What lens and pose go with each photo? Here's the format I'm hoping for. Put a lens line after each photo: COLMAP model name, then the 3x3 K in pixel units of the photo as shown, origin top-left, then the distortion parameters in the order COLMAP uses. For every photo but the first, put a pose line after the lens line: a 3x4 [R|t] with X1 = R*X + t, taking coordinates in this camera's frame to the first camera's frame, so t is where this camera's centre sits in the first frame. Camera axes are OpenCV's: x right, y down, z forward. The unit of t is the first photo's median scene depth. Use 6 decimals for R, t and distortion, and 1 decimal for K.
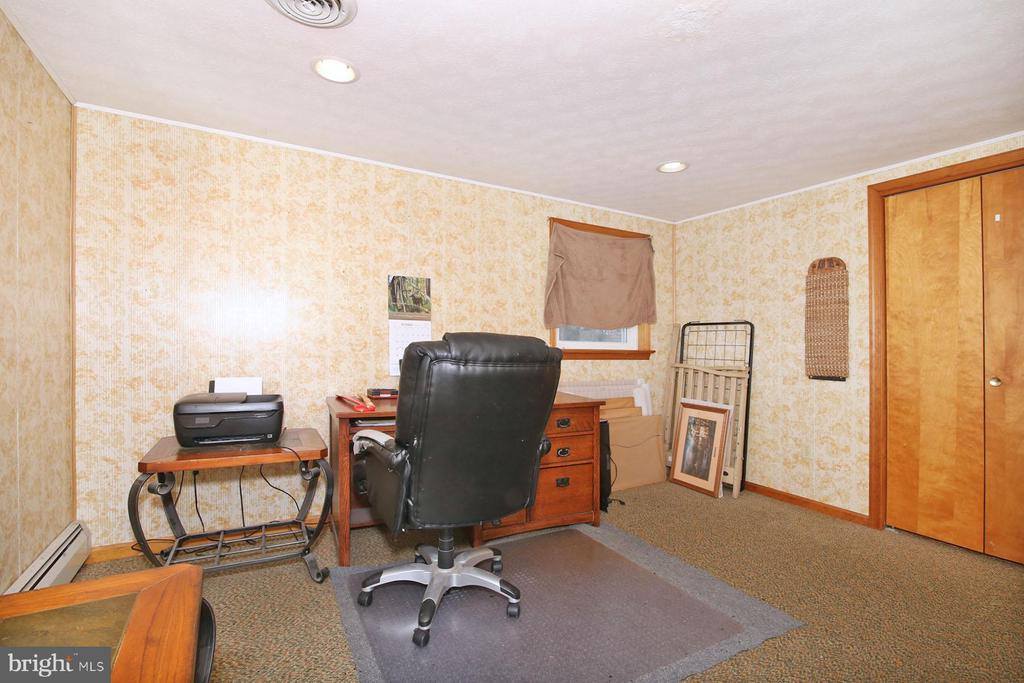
lens RADIAL K [[470.9, 0, 511.7], [0, 470.9, 317.0], [0, 0, 1]] dist [-0.038079, -0.000008]
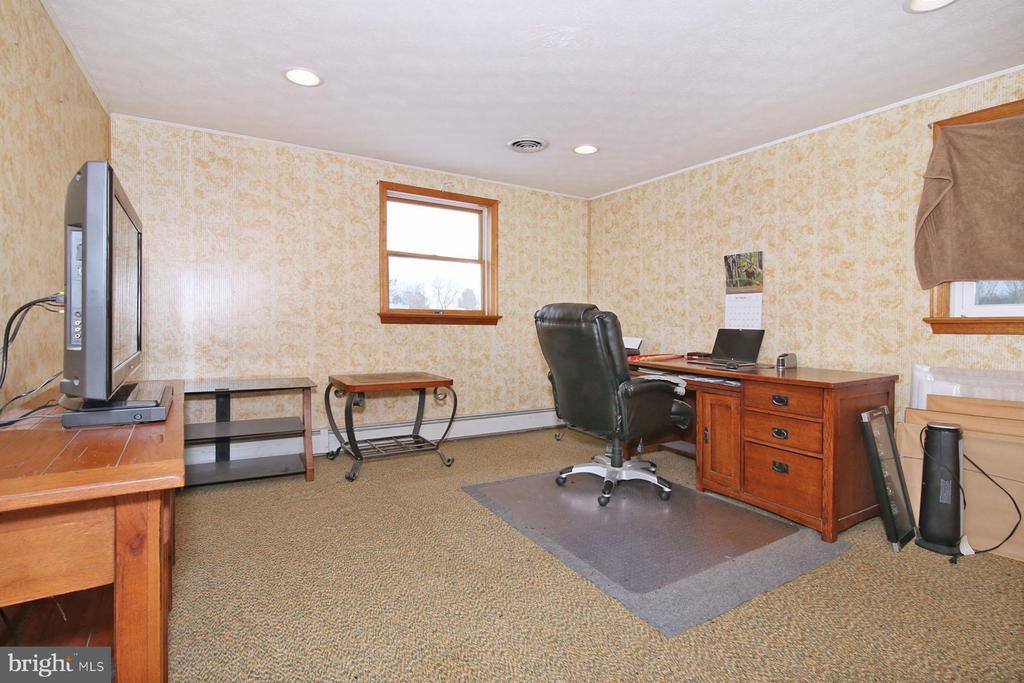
lens RADIAL K [[482.2, 0, 513.1], [0, 482.2, 324.8], [0, 0, 1]] dist [0.000770, 0.000091]
pose [[0.052149, -0.003965, -0.998631, 0.853165], [0.060062, 0.998194, -0.000827, 0.046828], [0.996832, -0.059936, 0.052293, 0.399776]]
